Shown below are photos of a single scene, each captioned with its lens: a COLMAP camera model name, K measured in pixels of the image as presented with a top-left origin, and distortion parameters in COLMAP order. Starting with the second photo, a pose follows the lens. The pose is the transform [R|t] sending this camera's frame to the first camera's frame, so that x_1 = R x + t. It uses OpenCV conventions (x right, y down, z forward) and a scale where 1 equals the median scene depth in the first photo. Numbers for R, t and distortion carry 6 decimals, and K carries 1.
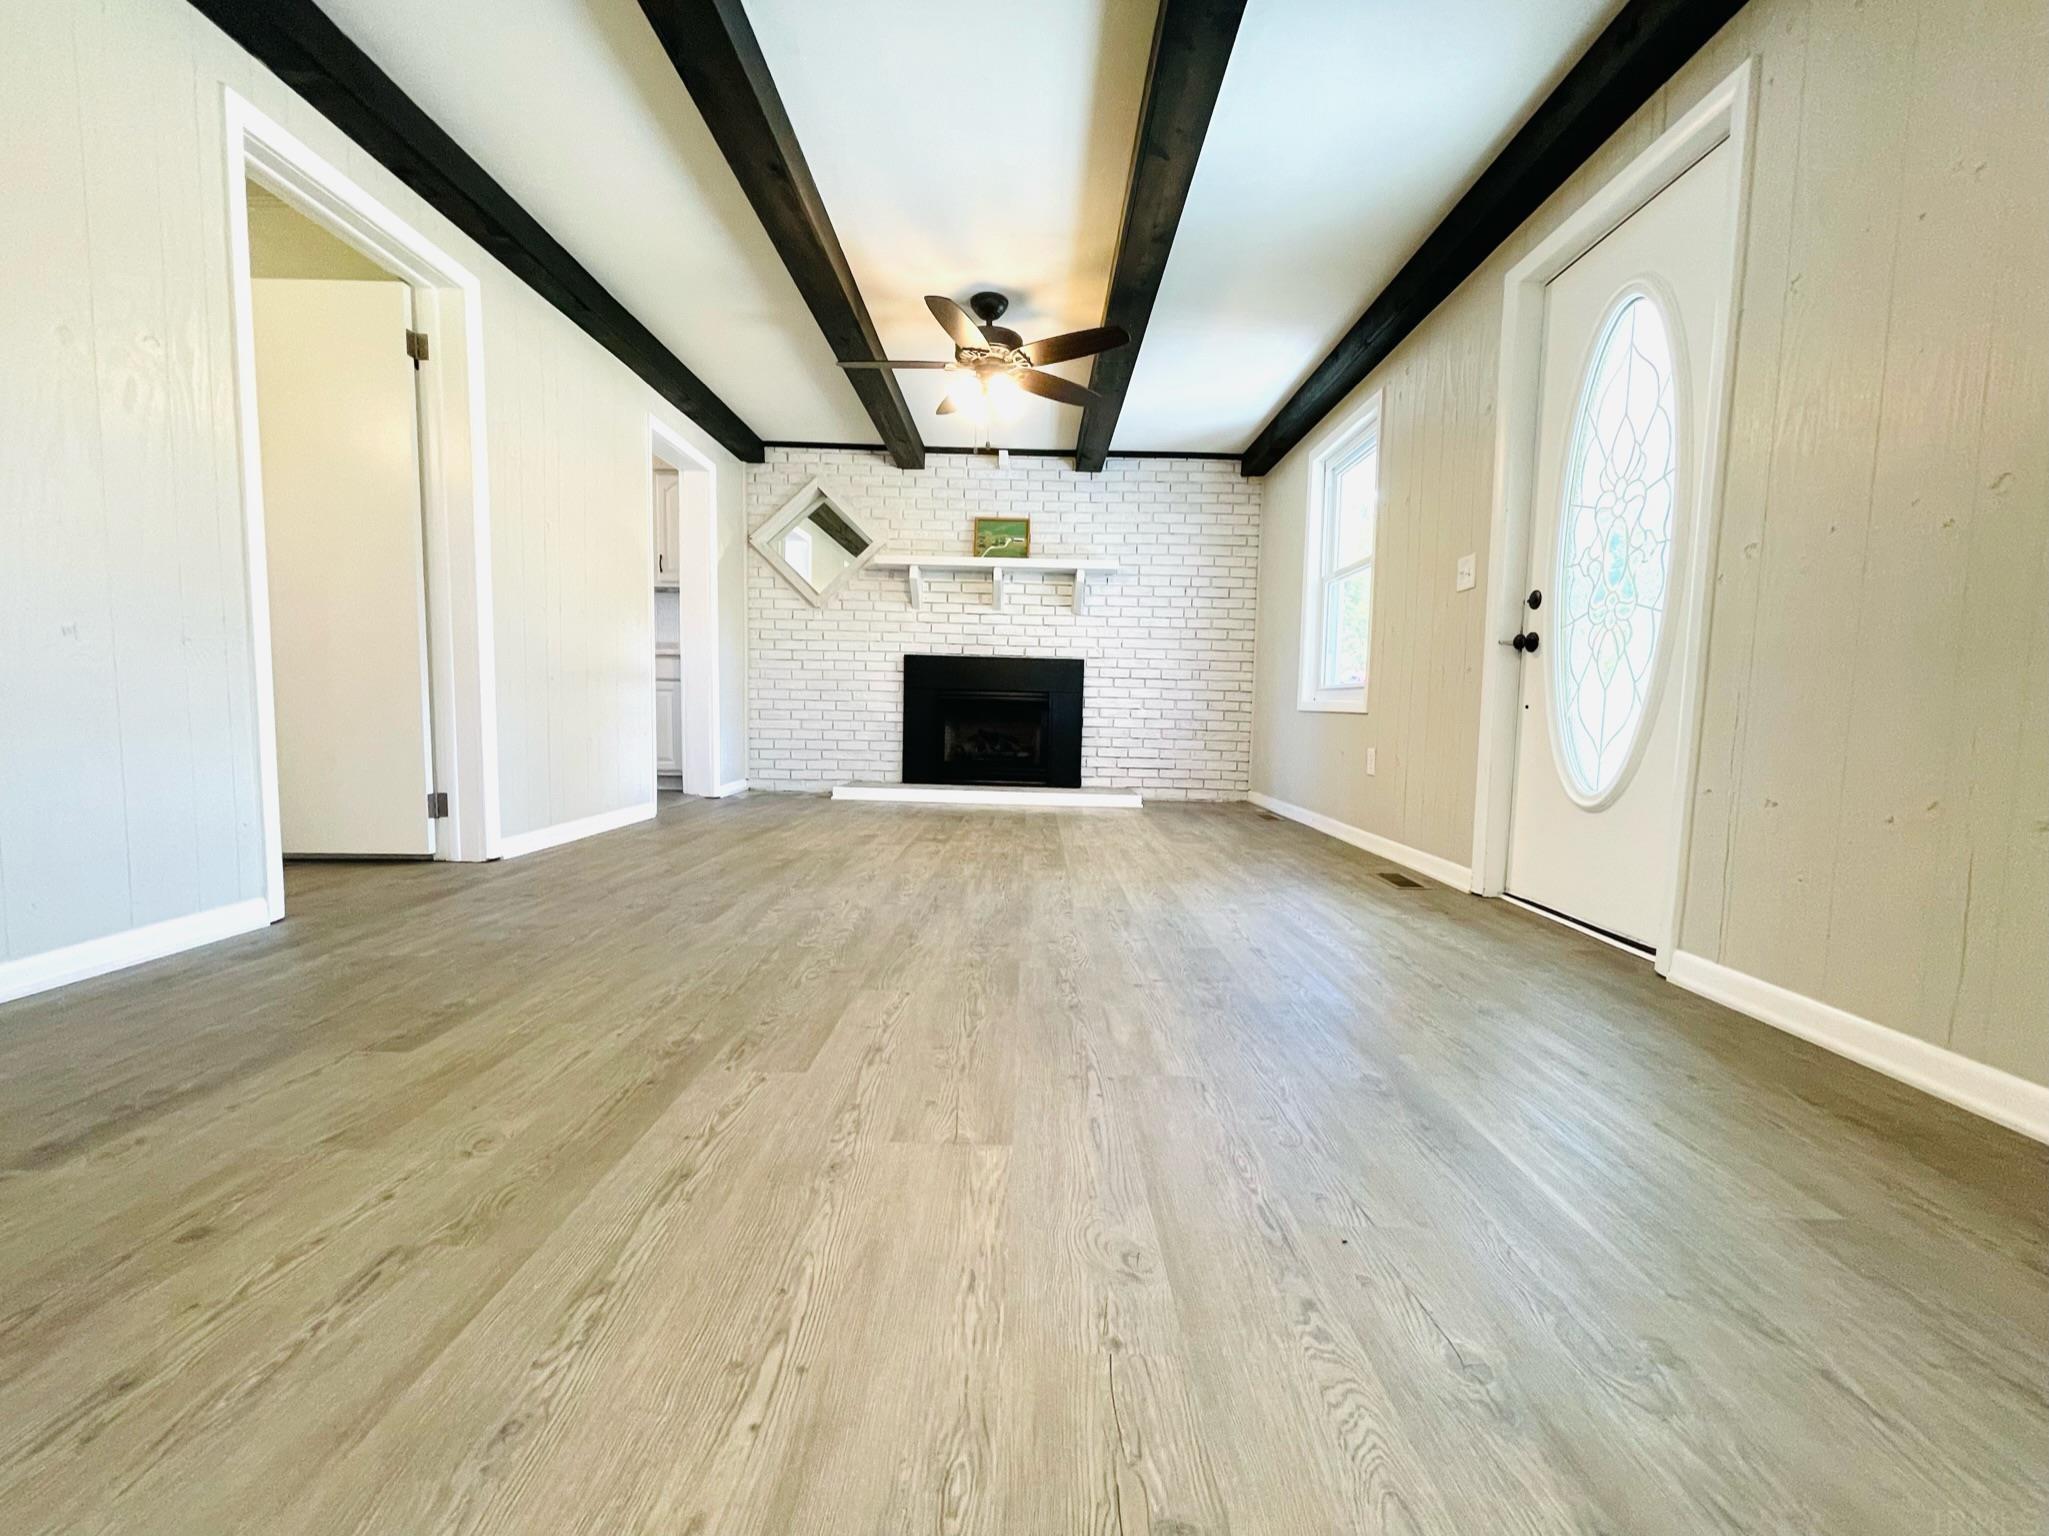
lens RADIAL K [[820.8, 0, 1024.6], [0, 820.8, 772.6], [0, 0, 1]] dist [-0.019794, -0.000012]
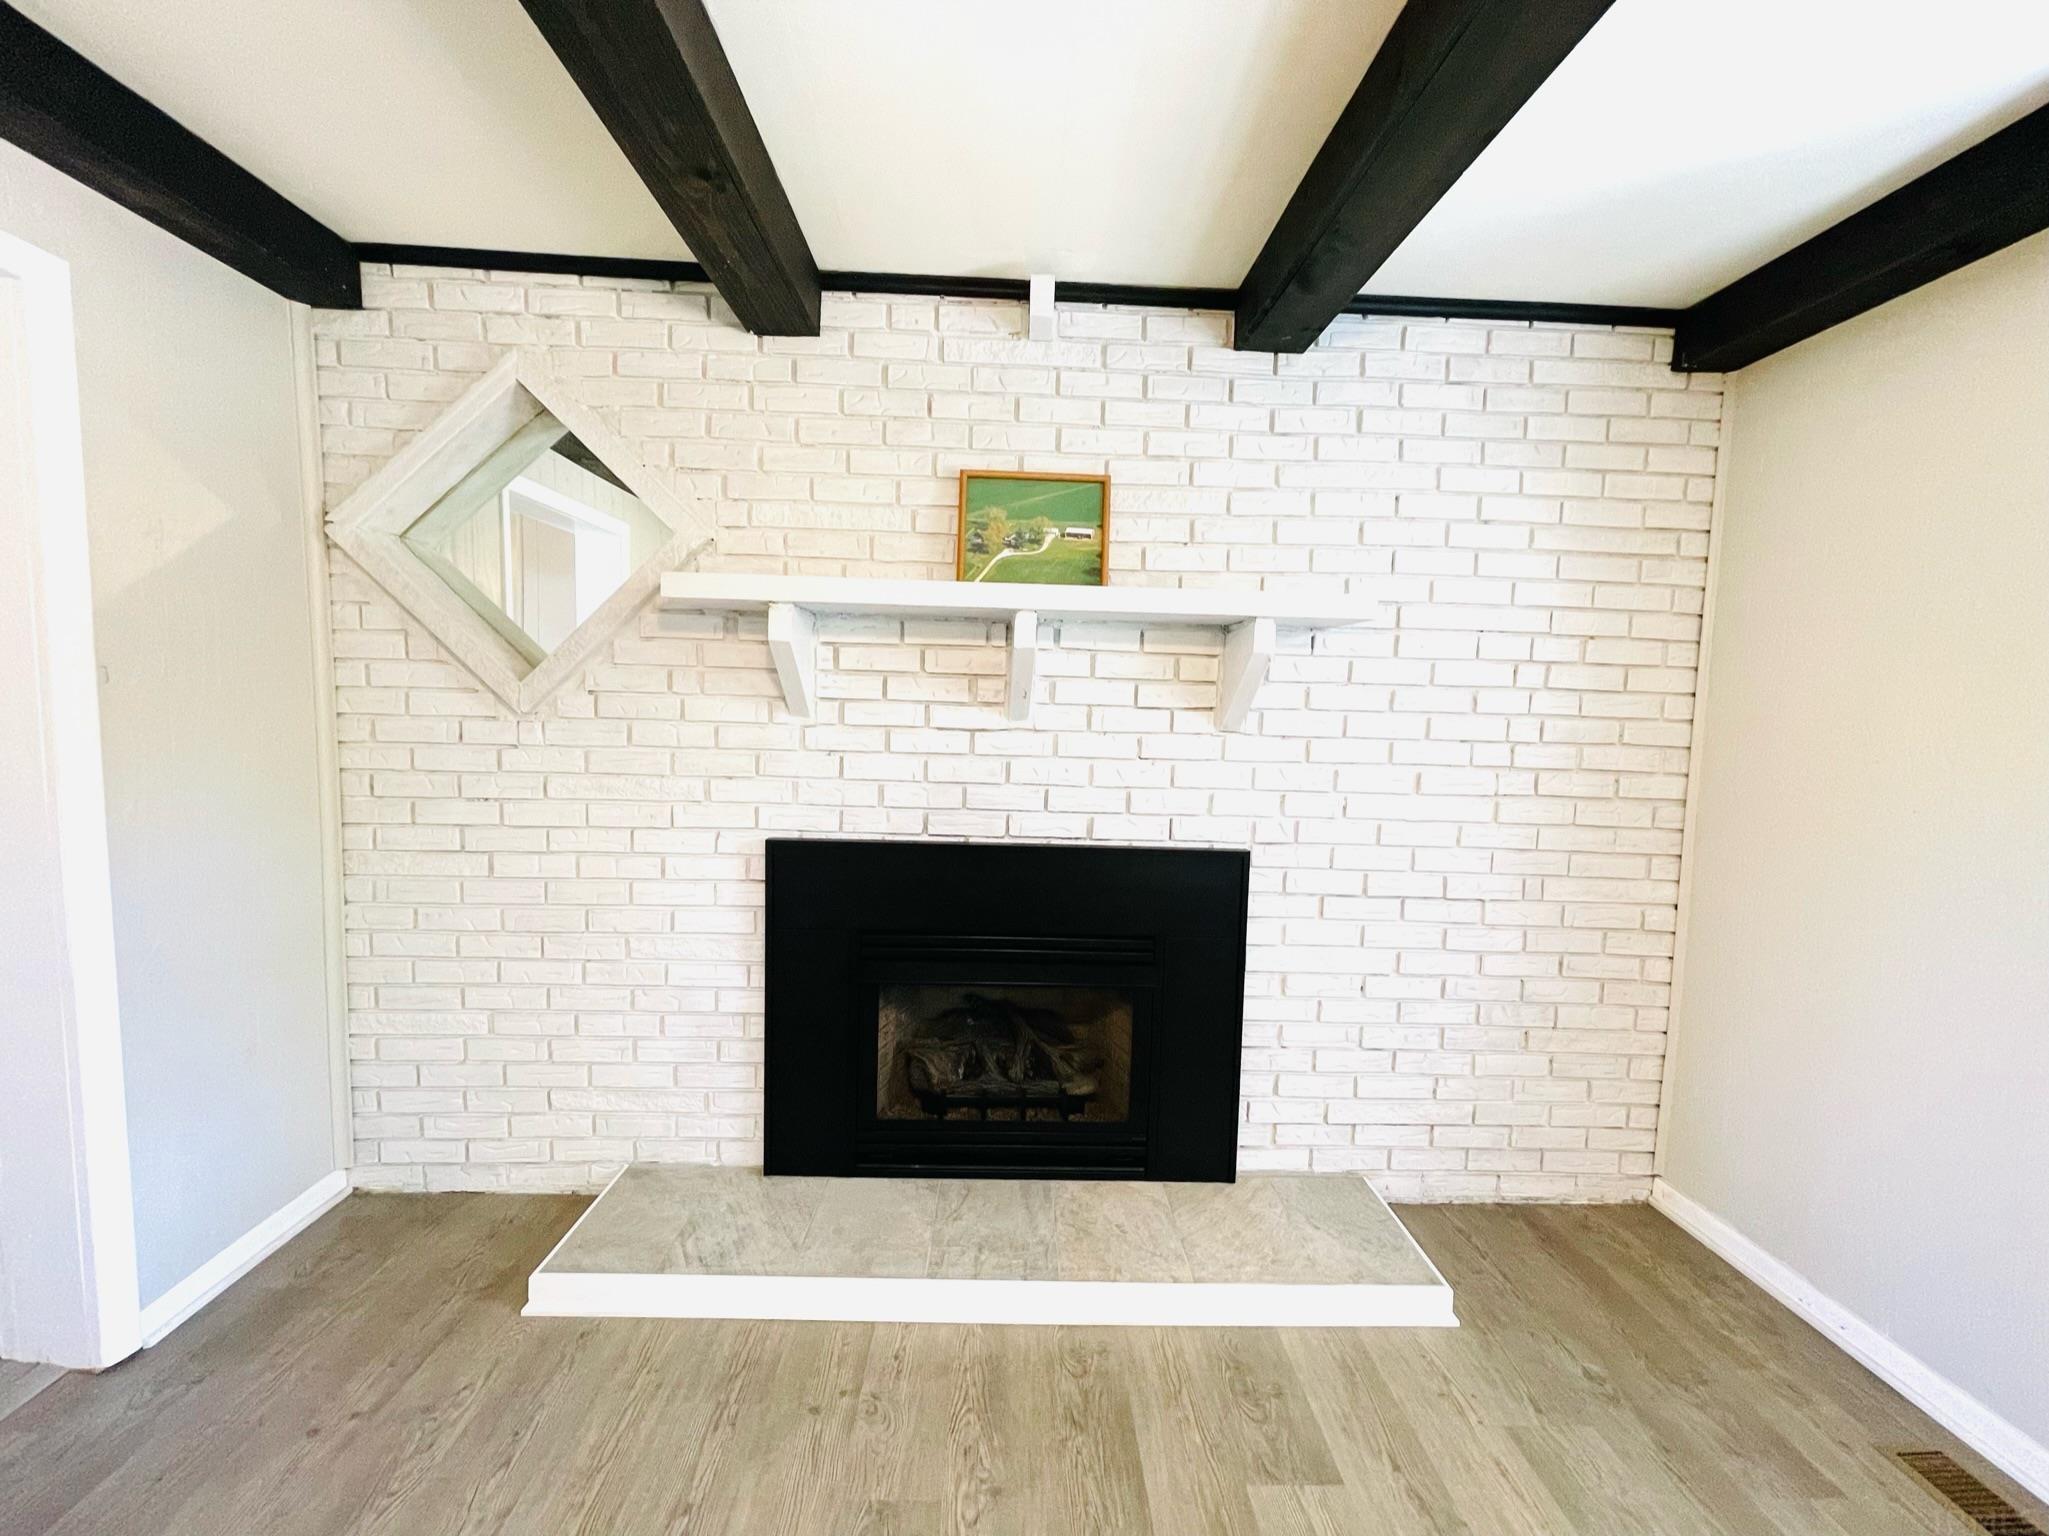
lens RADIAL K [[820.8, 0, 1031.8], [0, 820.8, 763.3], [0, 0, 1]] dist [-0.019794, -0.000012]
pose [[0.999482, 0.001620, 0.032132, -0.039541], [-0.001177, 0.999904, -0.013817, -0.174235], [-0.032152, 0.013772, 0.999388, 0.630127]]
